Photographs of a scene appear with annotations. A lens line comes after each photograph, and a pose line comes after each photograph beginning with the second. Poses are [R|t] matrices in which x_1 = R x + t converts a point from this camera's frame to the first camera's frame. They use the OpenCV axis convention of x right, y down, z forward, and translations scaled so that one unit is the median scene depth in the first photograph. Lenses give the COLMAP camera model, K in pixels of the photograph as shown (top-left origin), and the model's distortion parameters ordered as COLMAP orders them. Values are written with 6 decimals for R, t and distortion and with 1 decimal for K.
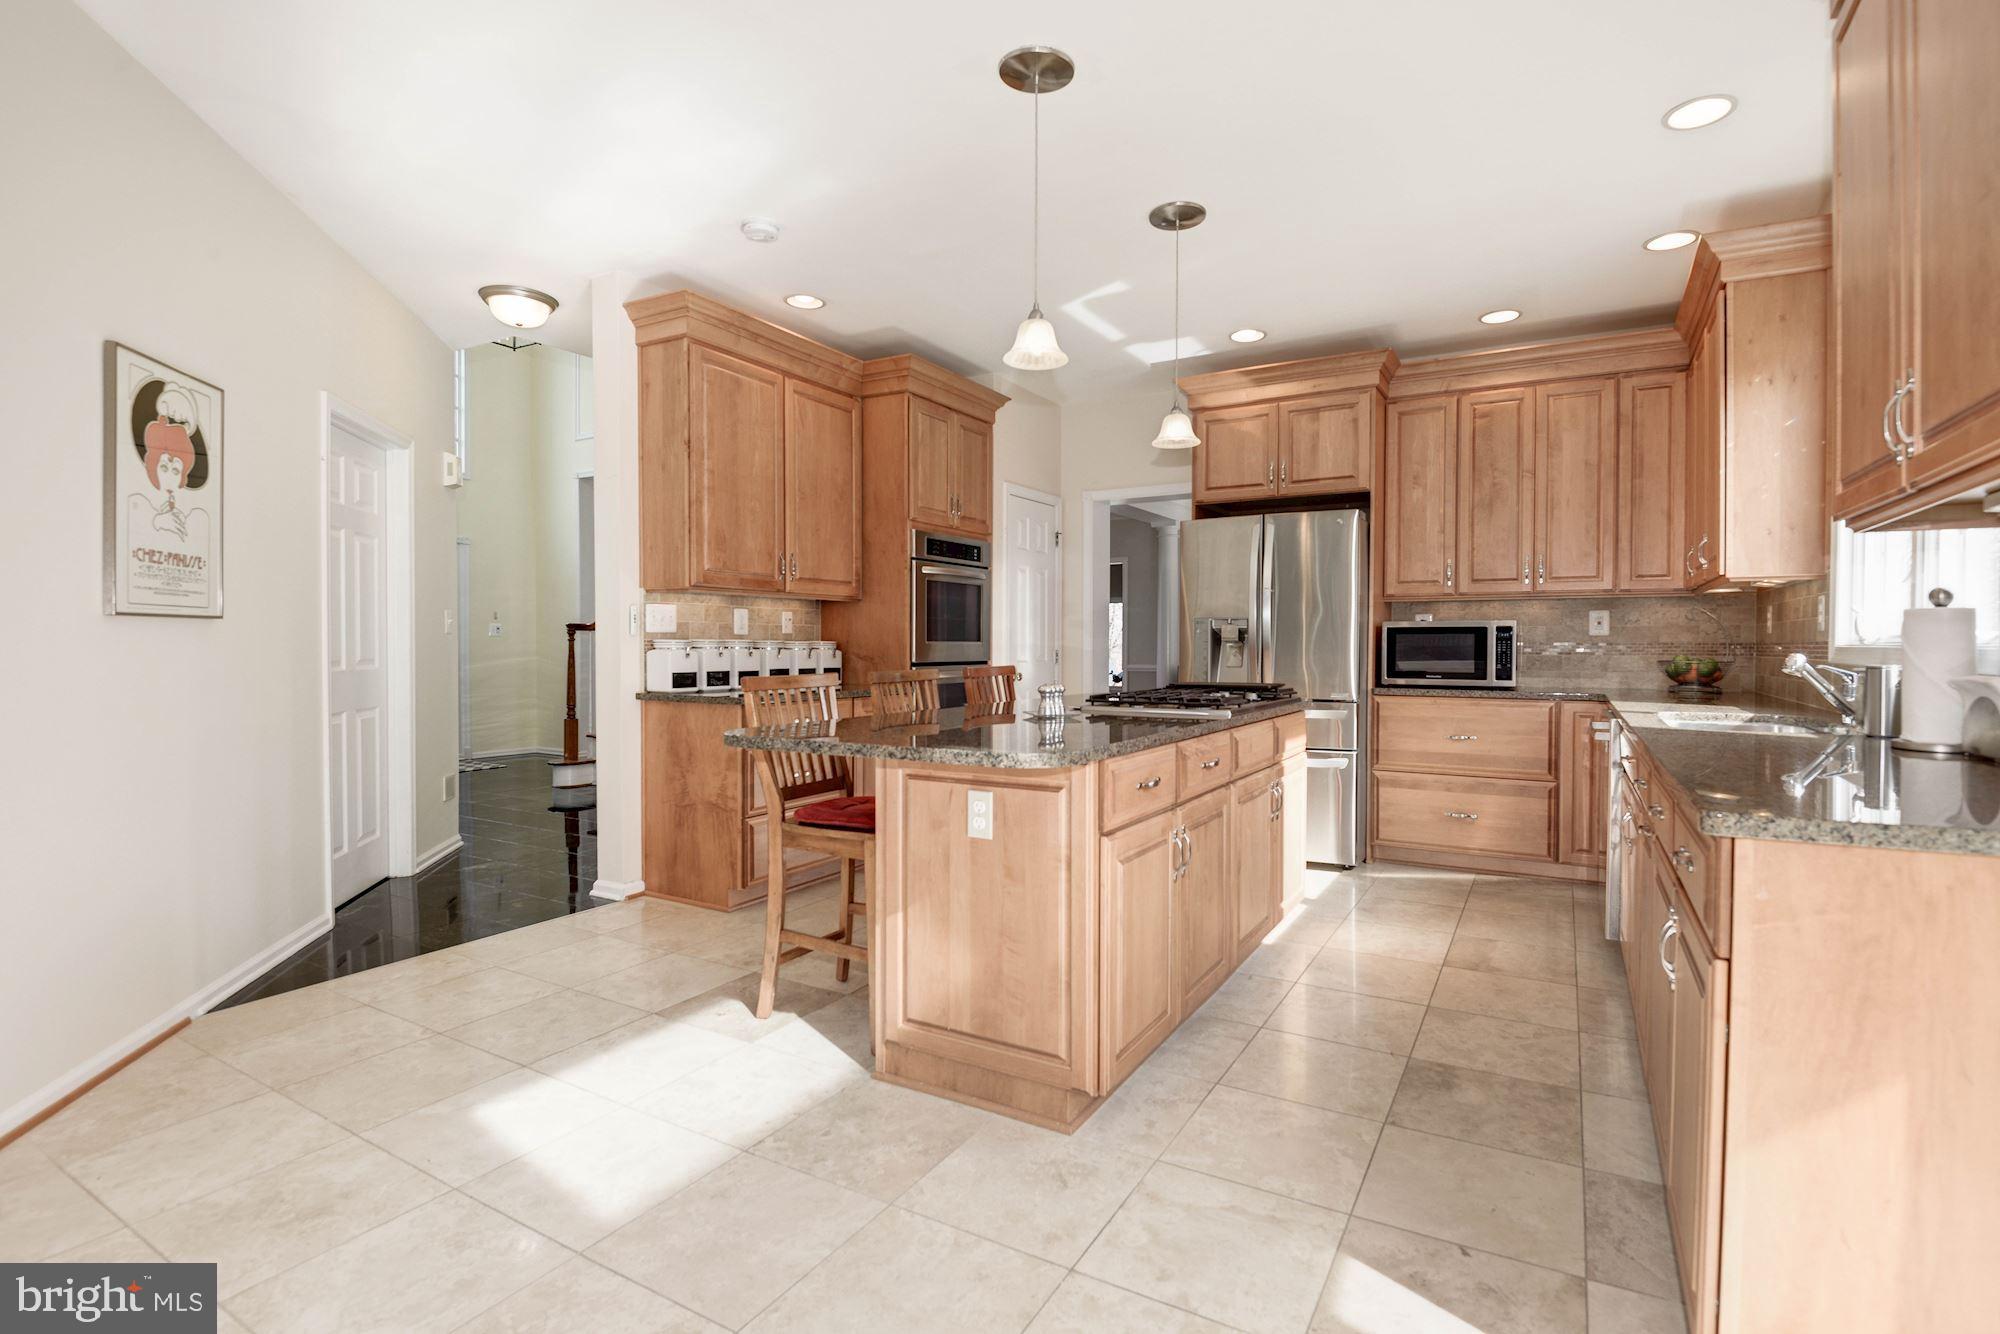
lens RADIAL K [[935.2, 0, 1039.3], [0, 935.2, 658.6], [0, 0, 1]] dist [-0.004248, -0.013739]
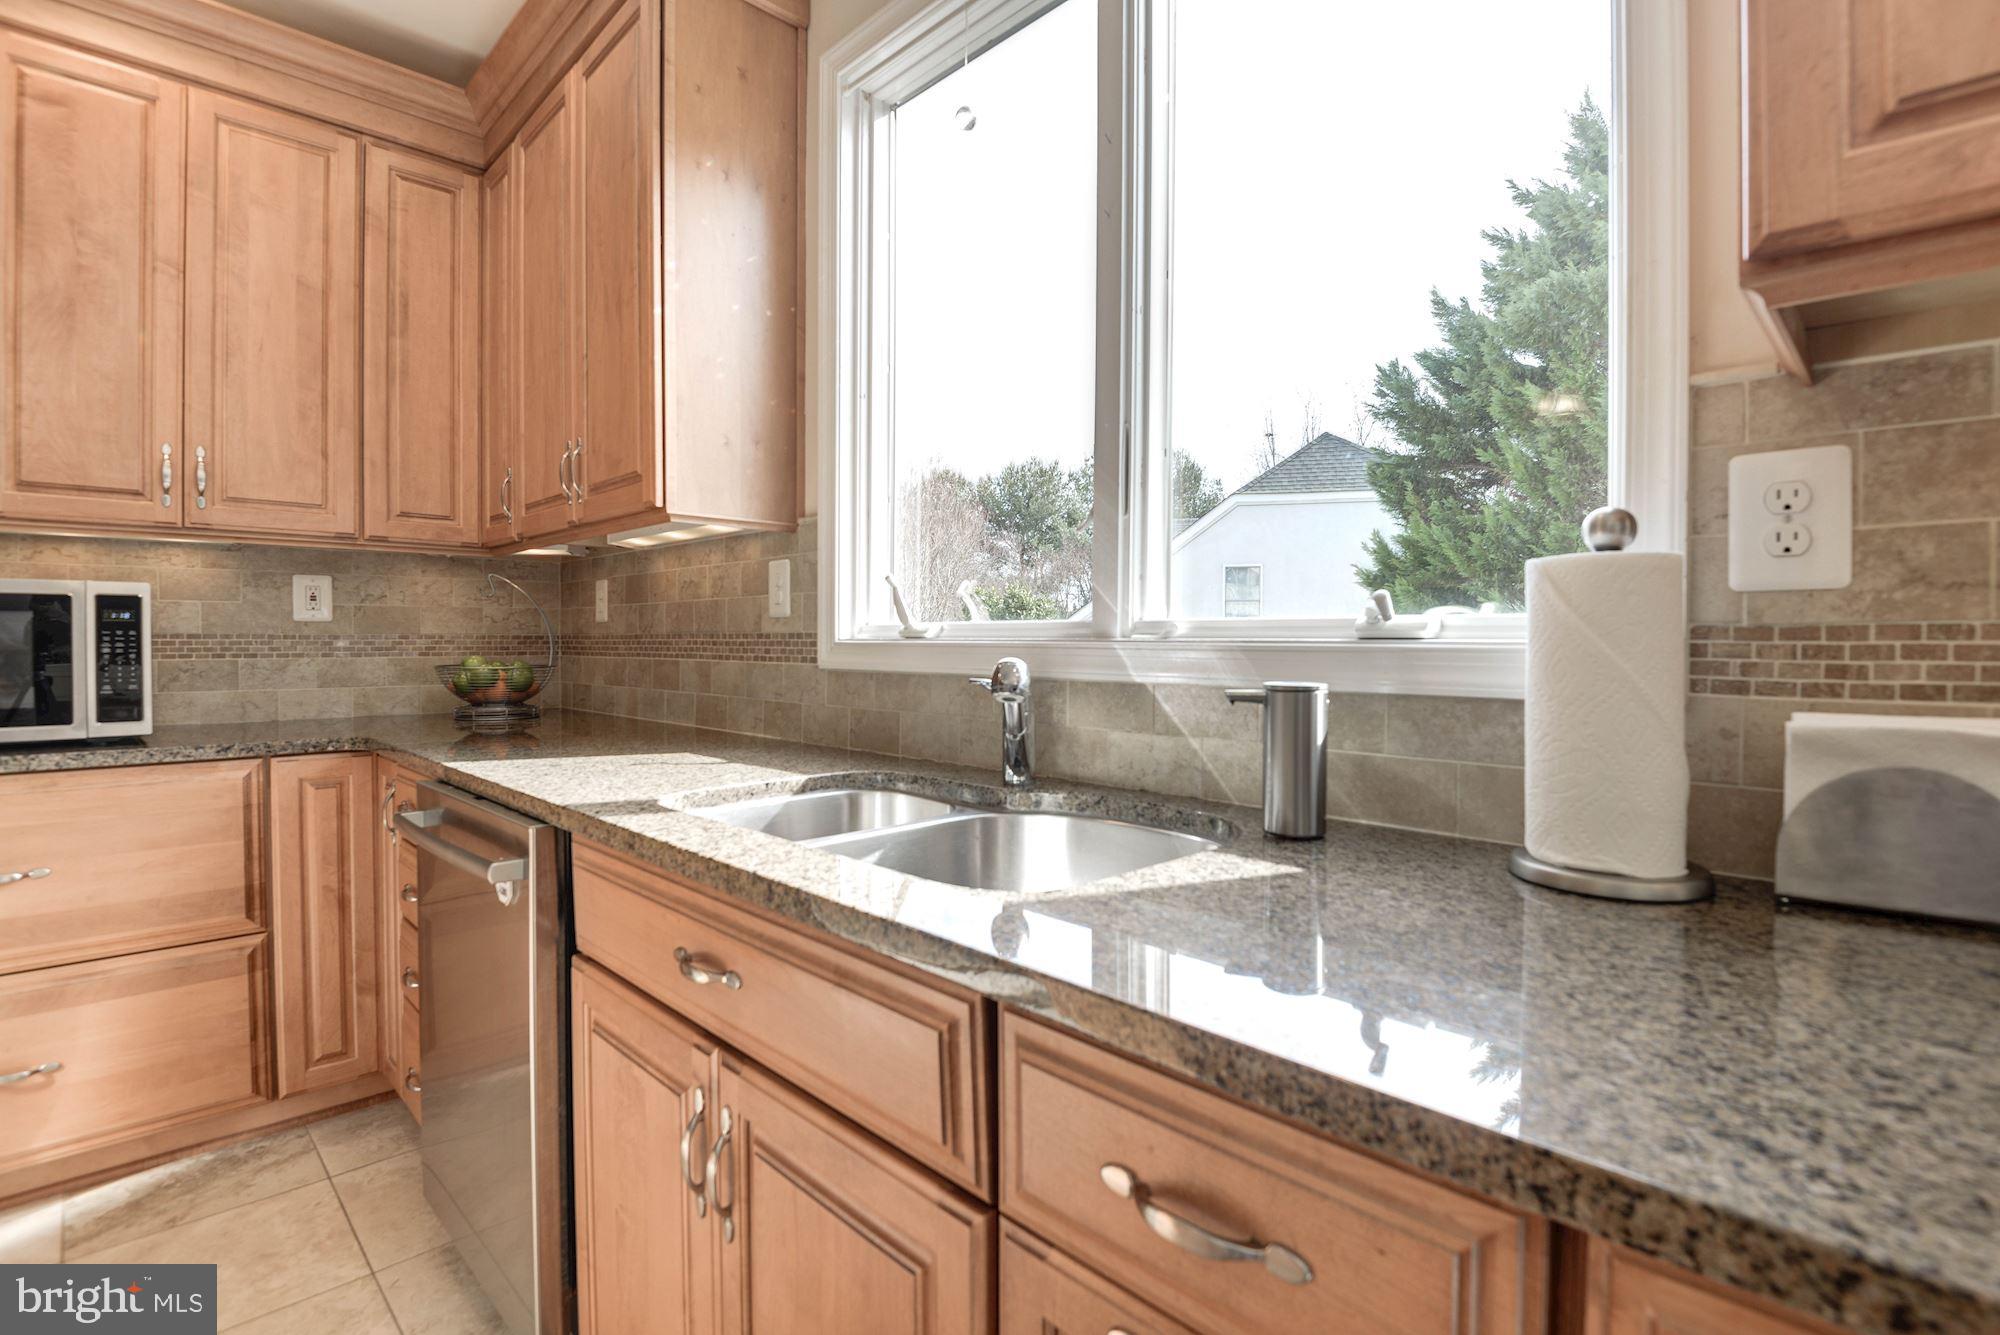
lens RADIAL K [[935.2, 0, 1004.6], [0, 935.2, 657.9], [0, 0, 1]] dist [-0.004248, -0.013739]
pose [[0.274547, -0.019611, 0.961374, 0.206799], [0.012615, 0.999779, 0.016792, -0.008151], [-0.961491, 0.007517, 0.274734, 0.500809]]
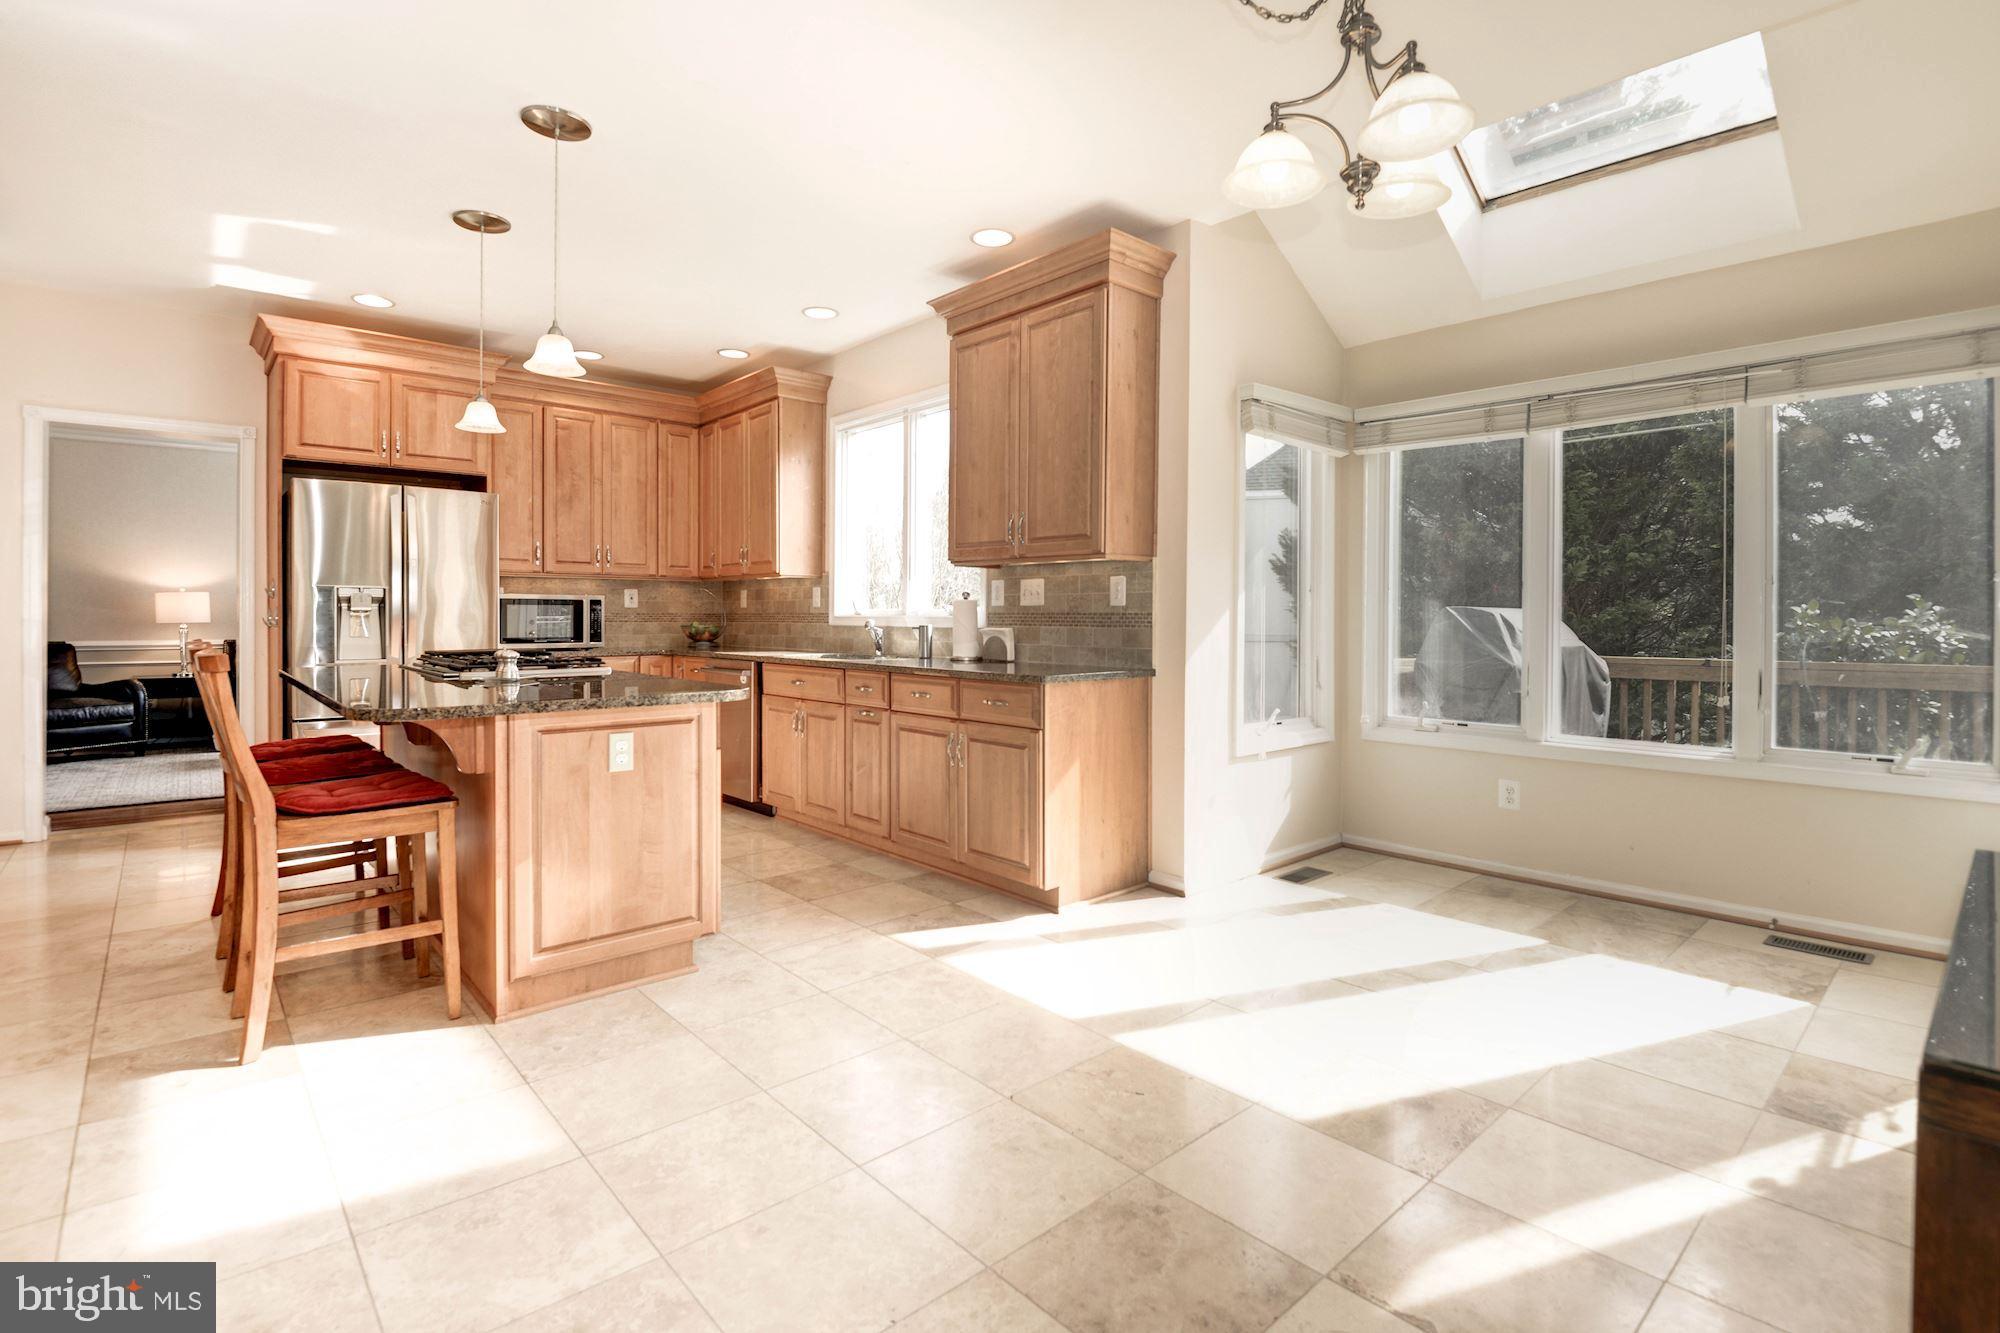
lens RADIAL K [[935.2, 0, 1017.1], [0, 935.2, 626.6], [0, 0, 1]] dist [-0.004248, -0.013739]
pose [[0.314848, -0.011332, 0.949074, -0.537356], [0.010958, 0.999905, 0.008303, -0.002712], [-0.949079, 0.007786, 0.314943, 0.053081]]
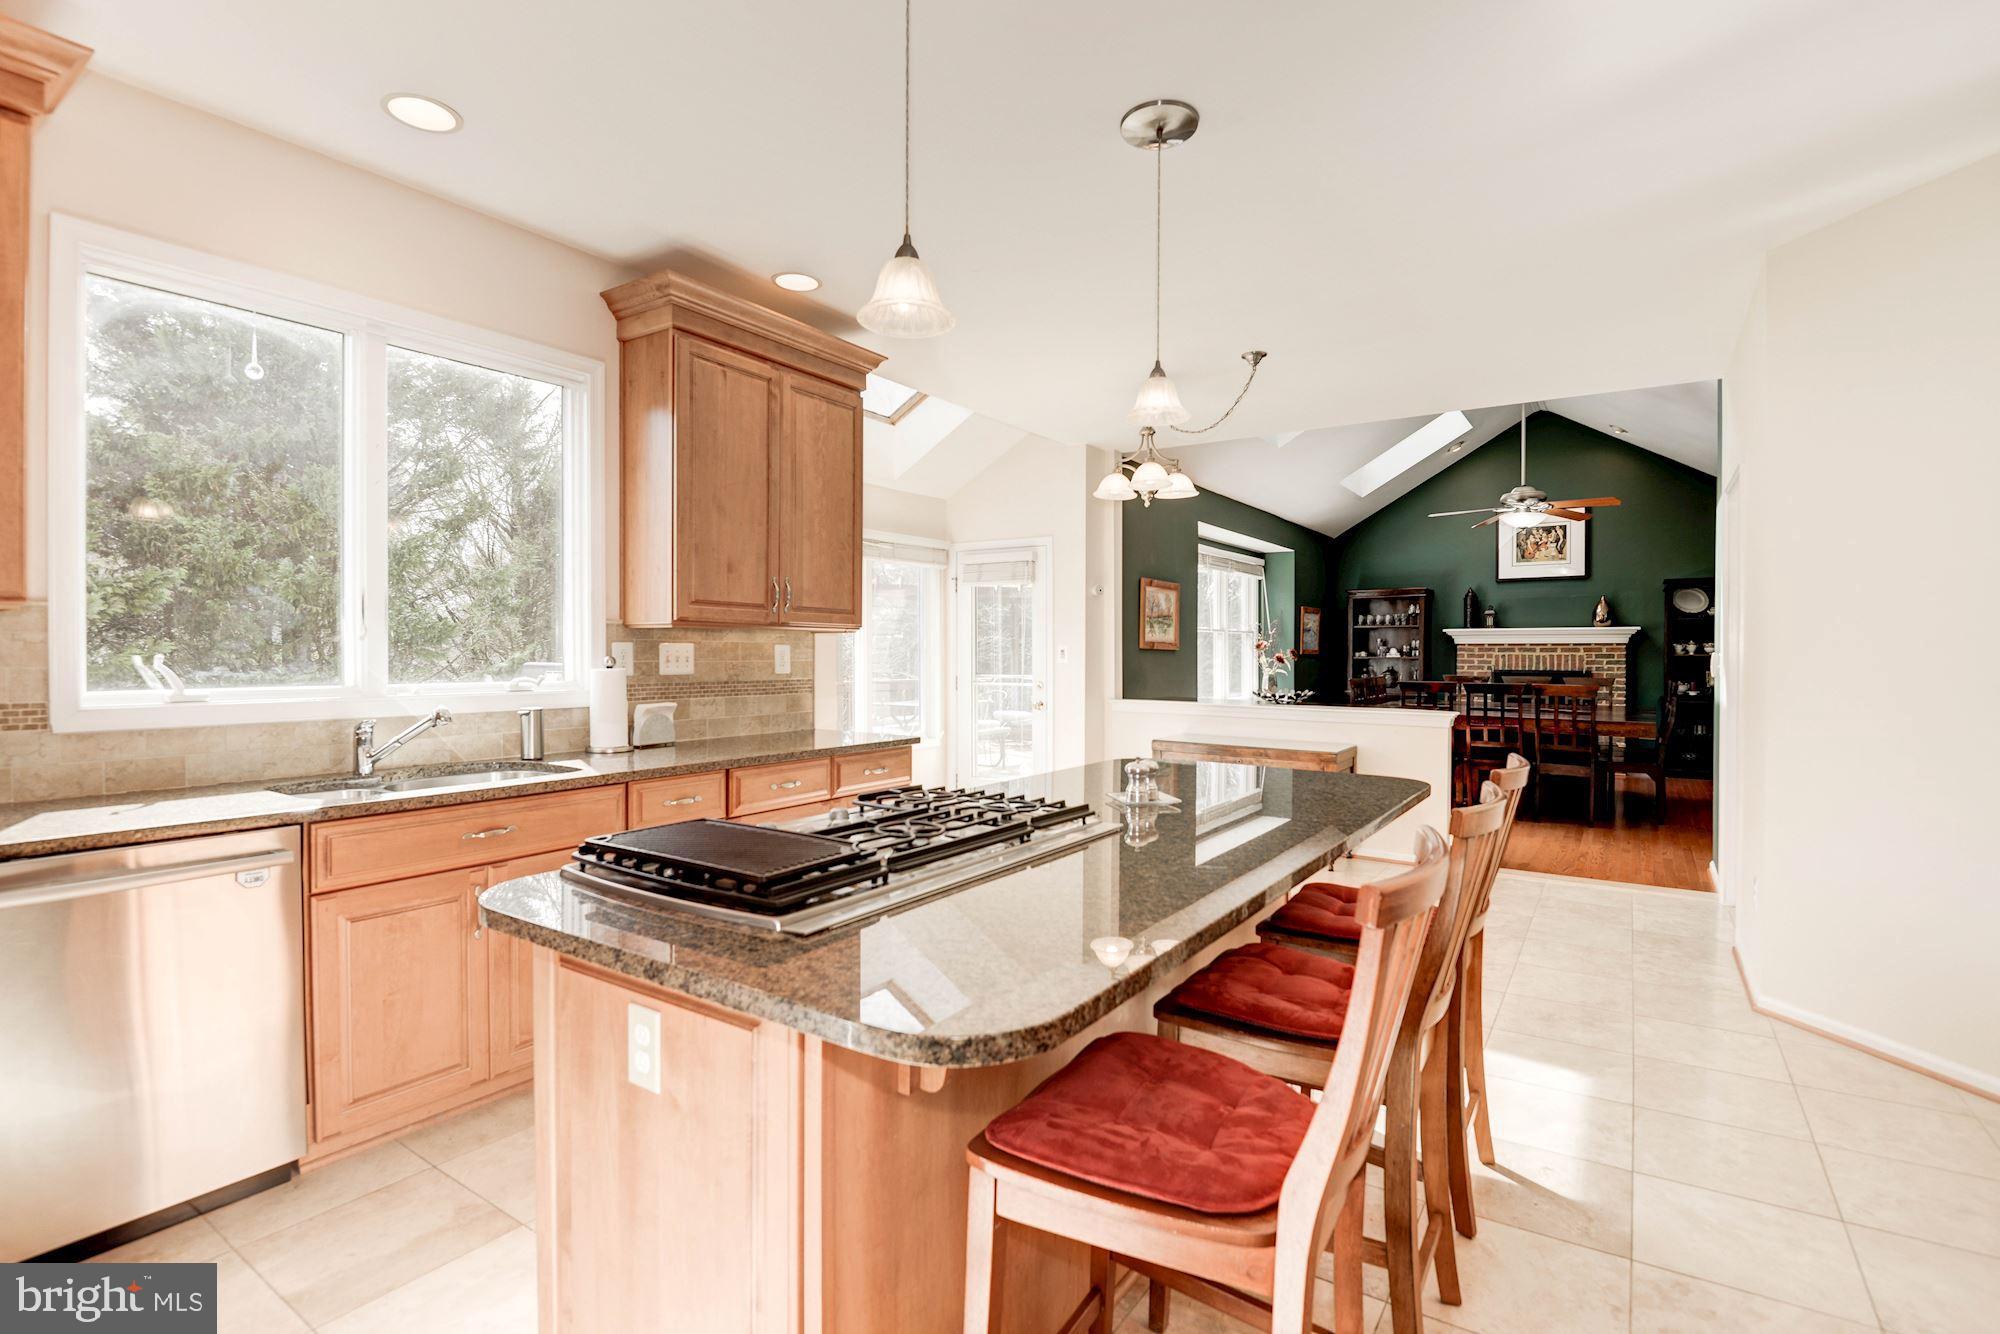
lens RADIAL K [[935.2, 0, 969.9], [0, 935.2, 662.9], [0, 0, 1]] dist [-0.004248, -0.013739]
pose [[-0.994773, -0.009759, 0.101642, 0.057274], [-0.006802, 0.999544, 0.029403, -0.053238], [-0.101883, 0.028558, -0.994386, 1.152911]]
